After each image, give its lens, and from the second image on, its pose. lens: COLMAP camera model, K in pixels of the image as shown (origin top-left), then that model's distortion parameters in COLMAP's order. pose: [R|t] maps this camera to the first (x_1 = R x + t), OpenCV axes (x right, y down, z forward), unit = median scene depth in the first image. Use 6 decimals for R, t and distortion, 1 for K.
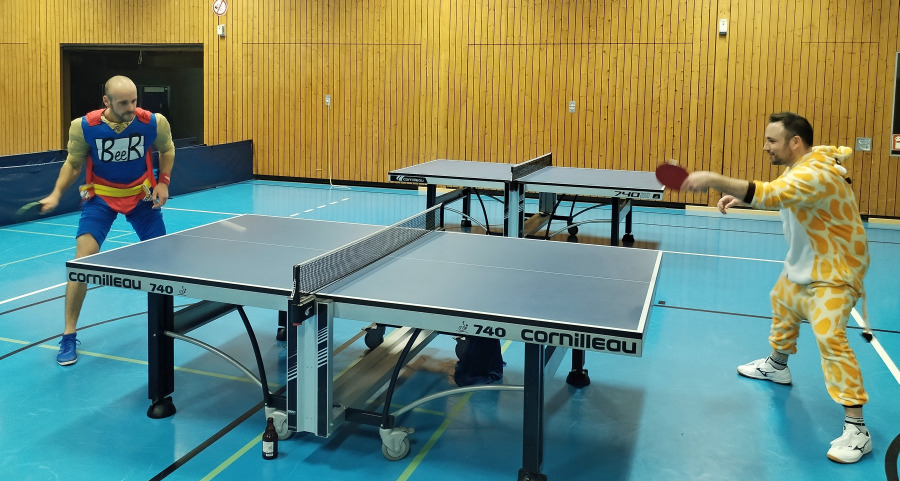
lens RADIAL K [[731.9, 0, 441.6], [0, 731.9, 151.8], [0, 0, 1]] dist [0.054573, -0.080140]
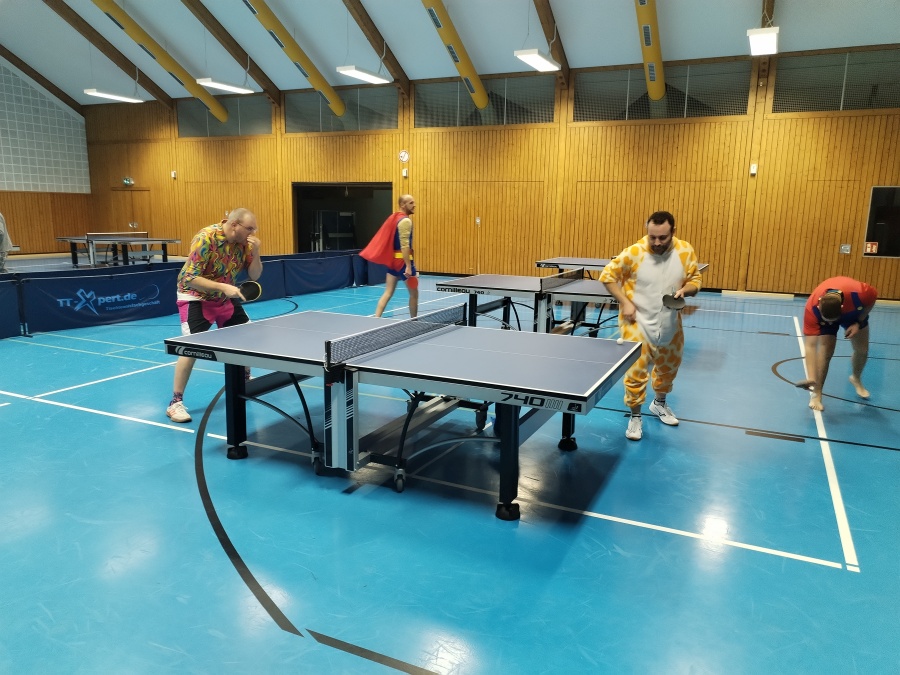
lens RADIAL K [[668.8, 0, 447.4], [0, 668.8, 349.1], [0, 0, 1]] dist [-0.000694, 0.008365]
pose [[0.994295, 0.018500, -0.105053, -0.082531], [-0.006538, 0.993563, 0.113094, 0.041210], [0.106469, -0.111762, 0.988015, -0.433680]]
